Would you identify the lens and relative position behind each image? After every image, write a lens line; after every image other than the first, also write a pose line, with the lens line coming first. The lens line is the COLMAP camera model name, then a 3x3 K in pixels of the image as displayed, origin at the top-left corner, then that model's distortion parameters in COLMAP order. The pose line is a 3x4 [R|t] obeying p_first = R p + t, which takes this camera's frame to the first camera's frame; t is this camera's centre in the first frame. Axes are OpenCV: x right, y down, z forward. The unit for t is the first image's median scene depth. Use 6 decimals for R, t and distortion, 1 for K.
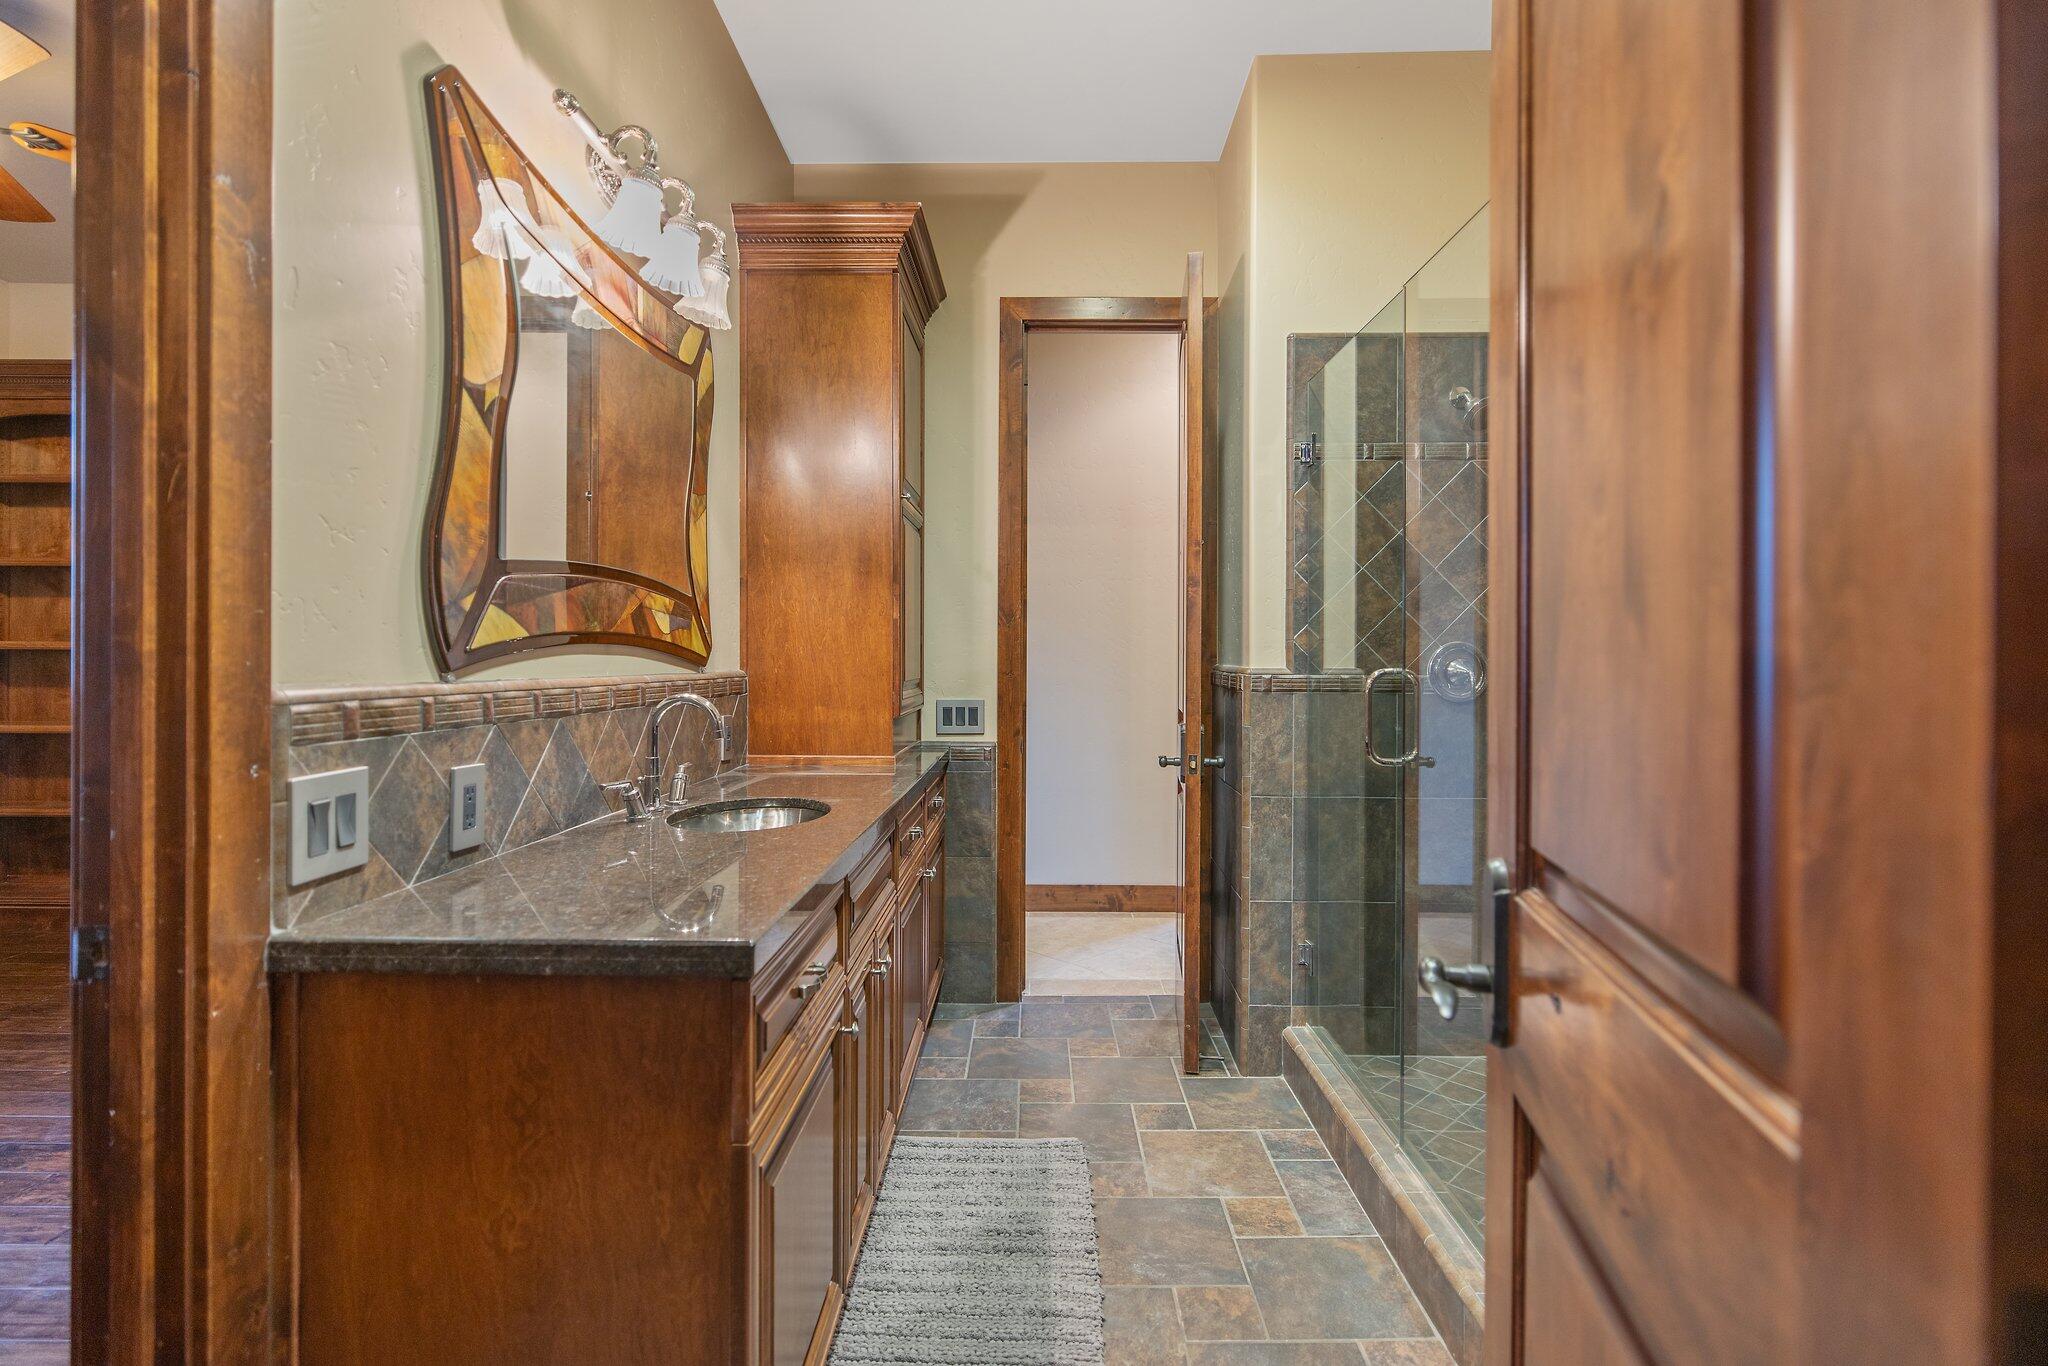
lens RADIAL K [[967.7, 0, 1035.0], [0, 967.7, 658.6], [0, 0, 1]] dist [-0.002577, 0.001512]
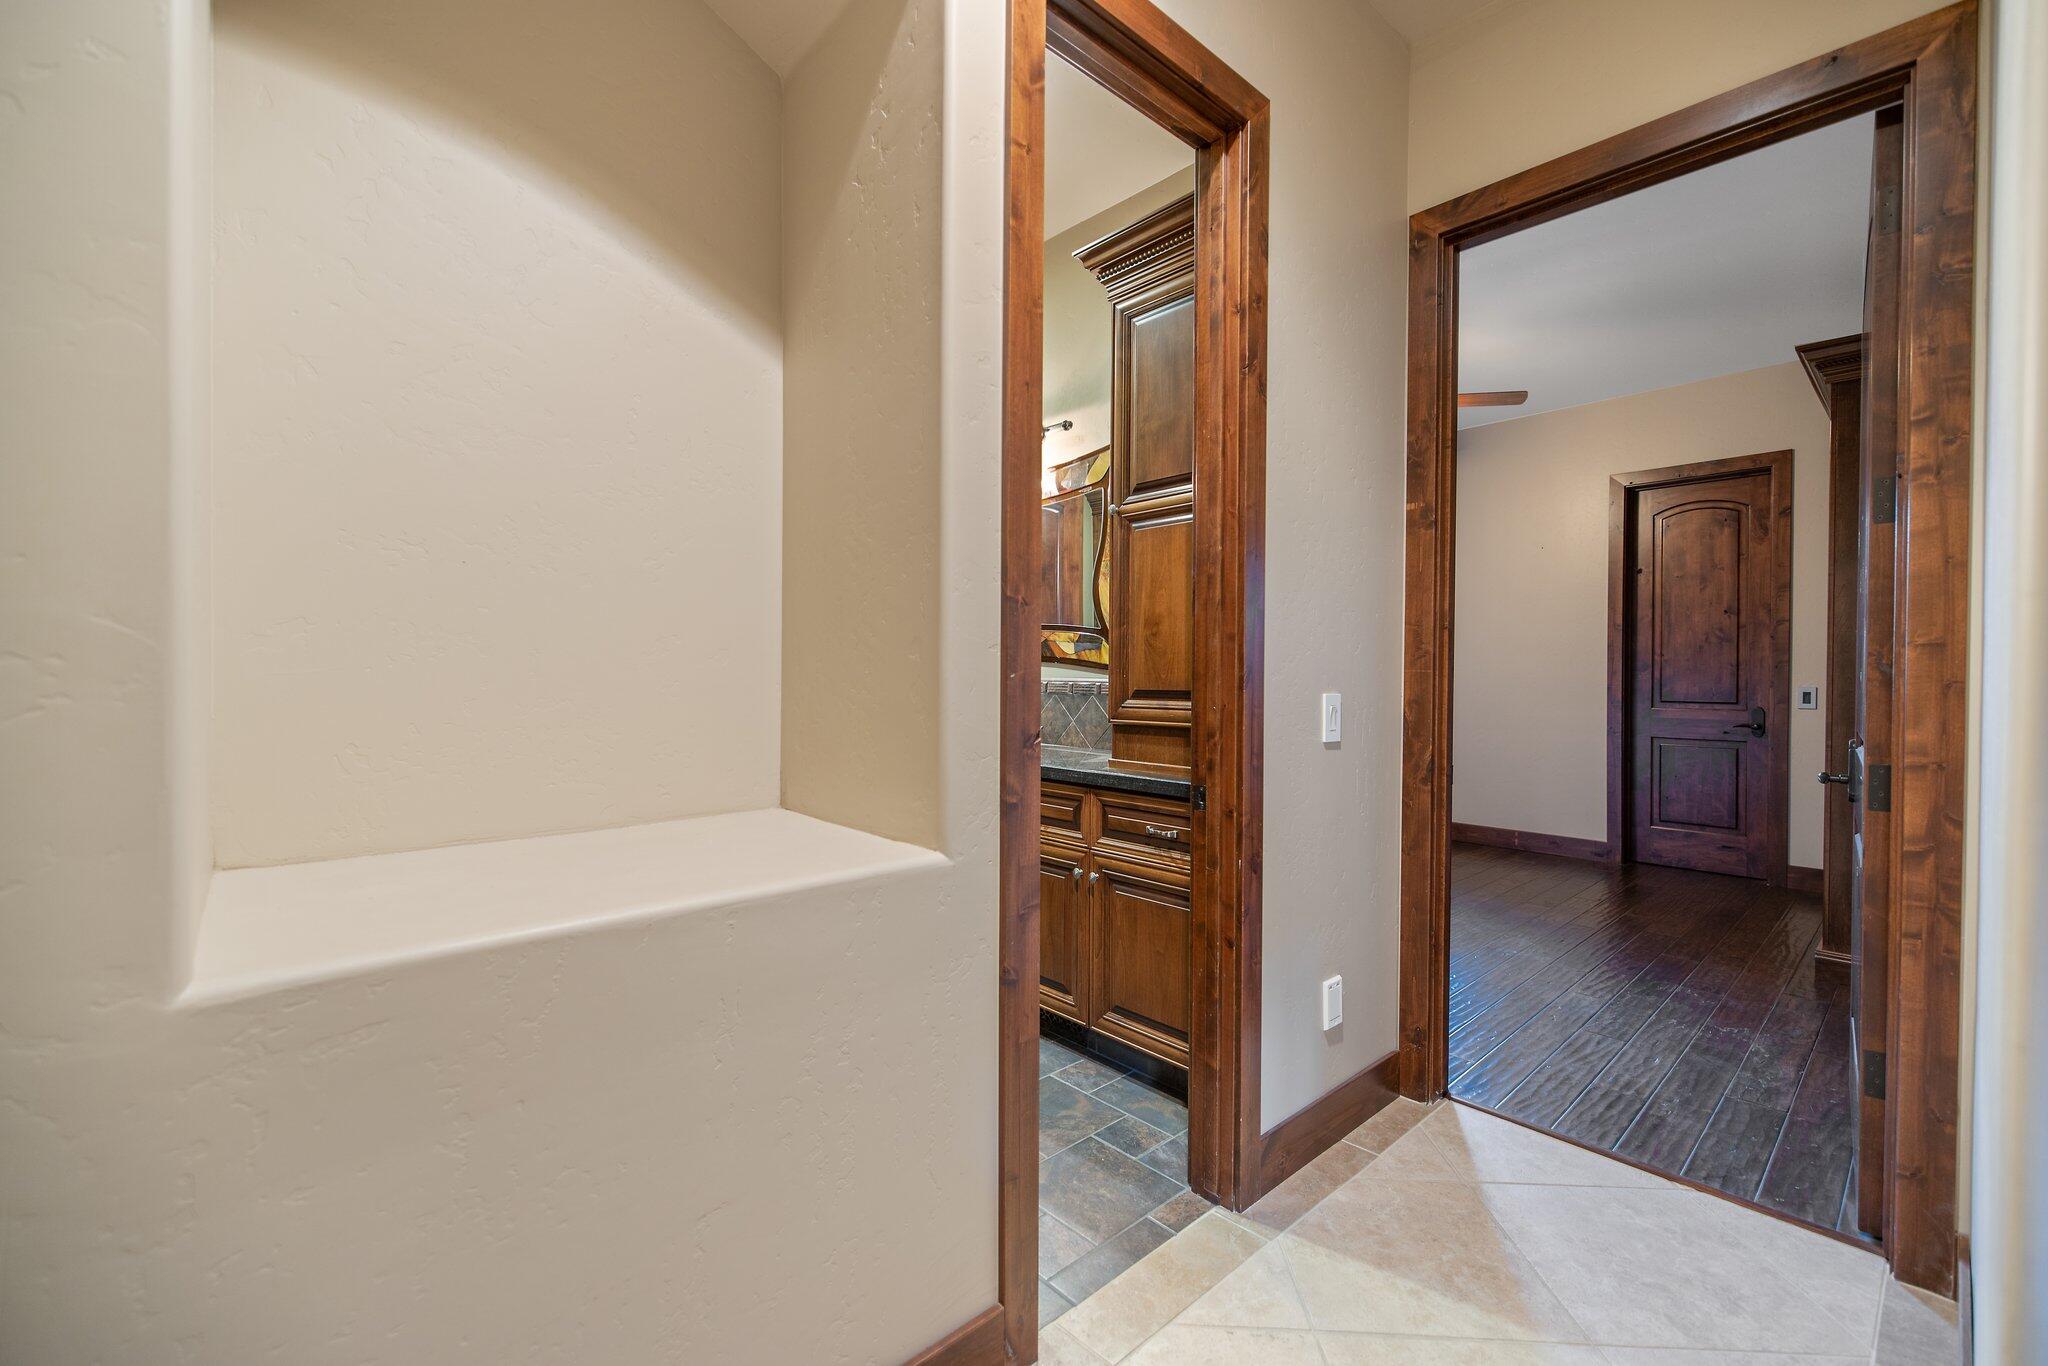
lens RADIAL K [[858.0, 0, 1023.2], [0, 858.0, 676.6], [0, 0, 1]] dist [0.003559, -0.001251]
pose [[-0.732974, -0.004923, -0.680239, 0.736187], [-0.012344, 0.999905, 0.006063, 0.007172], [0.680145, 0.012841, -0.732965, 2.115797]]
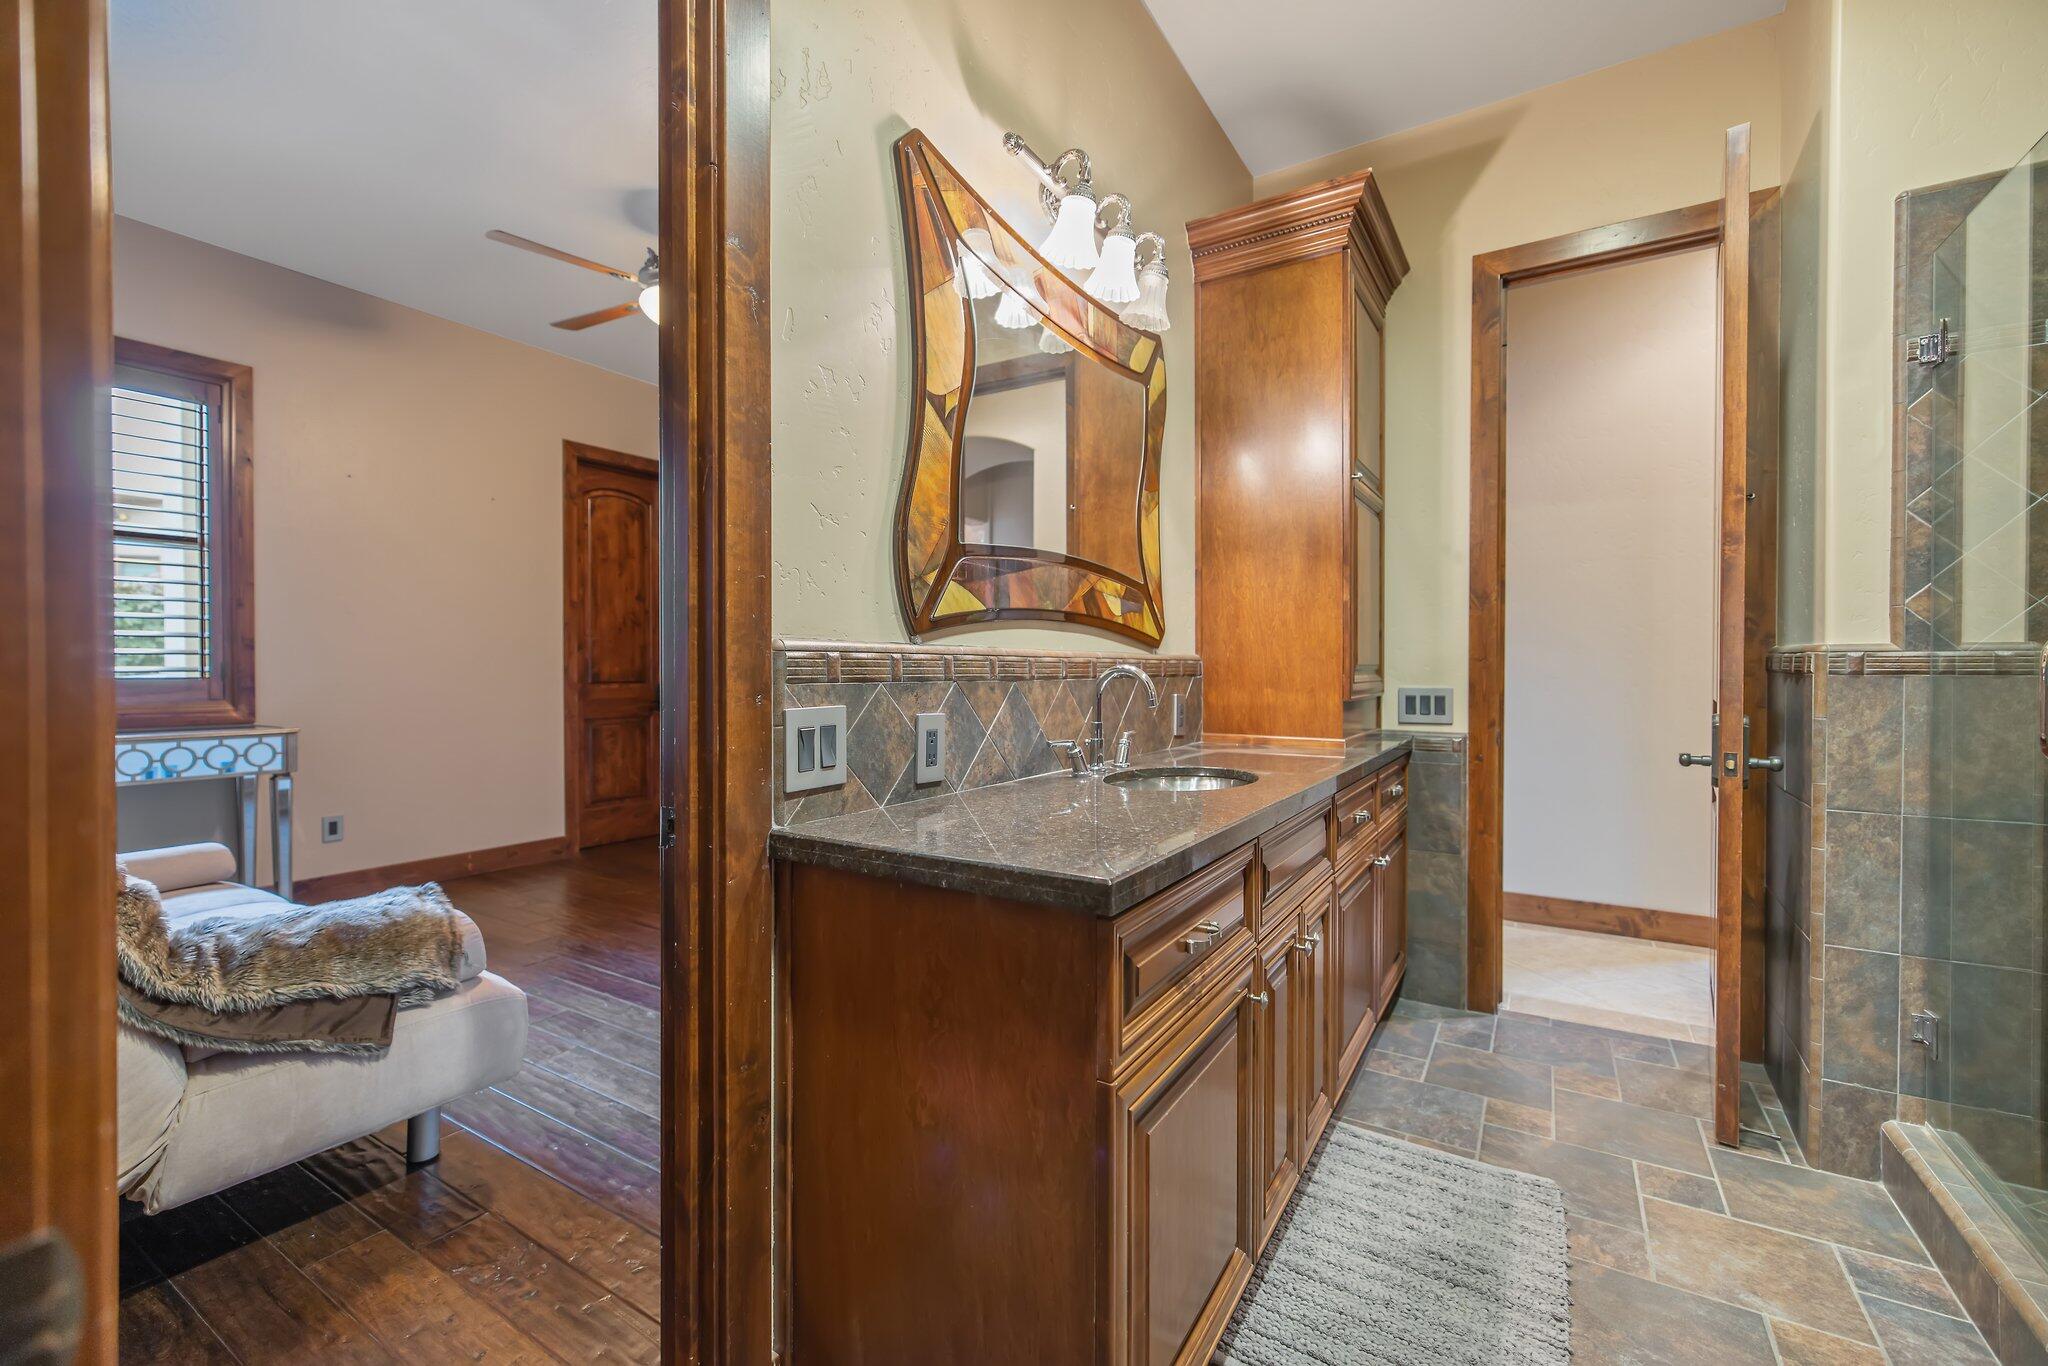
lens RADIAL K [[858.0, 0, 1023.9], [0, 858.0, 676.5], [0, 0, 1]] dist [0.003559, -0.001251]
pose [[0.852405, 0.002314, -0.522877, 0.045325], [0.001866, 0.999970, 0.007468, 0.037810], [0.522879, -0.007341, 0.852376, 0.102340]]
